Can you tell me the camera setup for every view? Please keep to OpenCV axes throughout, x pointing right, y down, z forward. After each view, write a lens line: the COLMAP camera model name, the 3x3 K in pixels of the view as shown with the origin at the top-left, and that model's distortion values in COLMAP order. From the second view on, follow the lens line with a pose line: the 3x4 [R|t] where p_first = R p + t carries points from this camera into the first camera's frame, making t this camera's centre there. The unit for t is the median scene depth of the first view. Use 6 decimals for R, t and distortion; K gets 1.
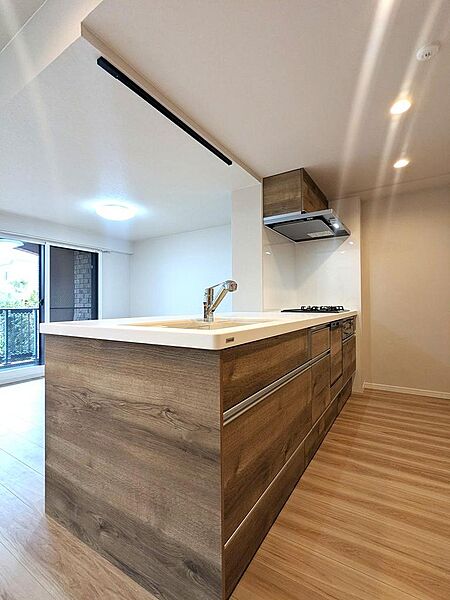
lens RADIAL K [[284.2, 0, 225.0], [0, 284.2, 300.0], [0, 0, 1]] dist [0.002573, -0.000010]
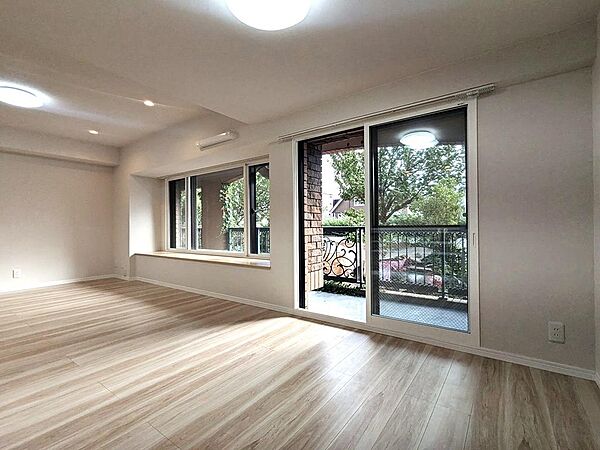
lens RADIAL K [[284.2, 0, 300.0], [0, 284.2, 225.0], [0, 0, 1]] dist [0.002573, -0.000010]
pose [[-0.063005, -0.004105, -0.998005, 0.025003], [0.024461, 0.999685, -0.005656, 0.035370], [0.997713, -0.024768, -0.062884, 1.337489]]
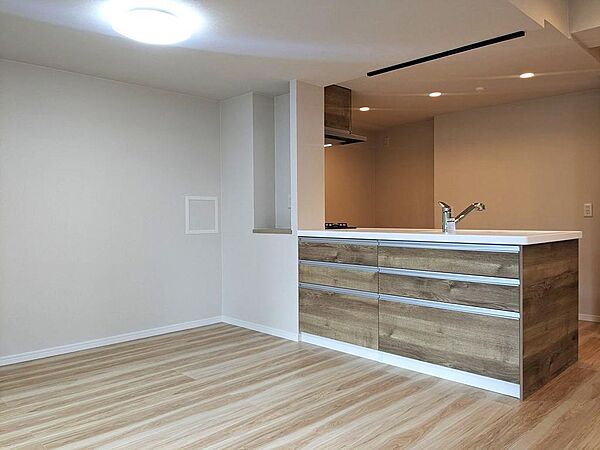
lens RADIAL K [[475.1, 0, 300.0], [0, 475.1, 225.0], [0, 0, 1]] dist [0.009221, -0.003588]
pose [[0.217065, -0.015762, 0.976030, -1.379218], [-0.007987, 0.999807, 0.017922, 0.003033], [-0.976124, -0.011686, 0.216897, 0.744313]]
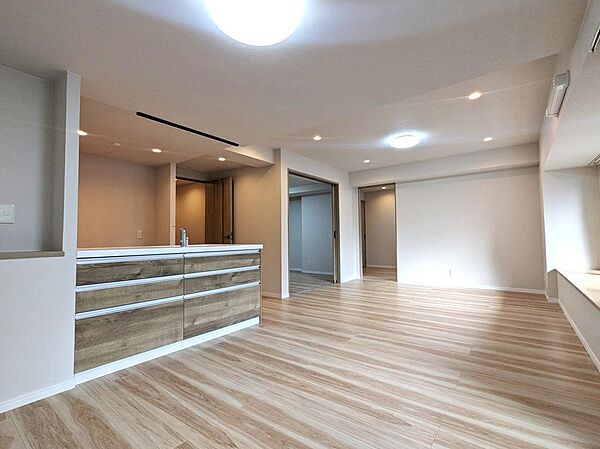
lens RADIAL K [[284.2, 0, 300.0], [0, 284.2, 224.5], [0, 0, 1]] dist [0.002573, -0.000010]
pose [[-0.996503, 0.018612, 0.081461, -0.603094], [0.013653, 0.998043, -0.061022, 0.029391], [-0.082438, -0.059697, -0.994807, 1.740985]]
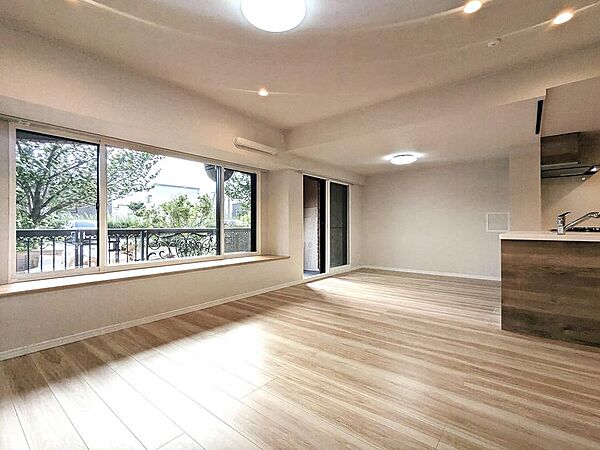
lens RADIAL K [[284.2, 0, 300.0], [0, 284.2, 225.0], [0, 0, 1]] dist [0.002573, -0.000010]
pose [[0.994643, -0.000687, -0.103368, -0.936032], [0.002311, 0.999876, 0.015600, -0.010781], [0.103345, -0.015755, 0.994521, -0.570057]]
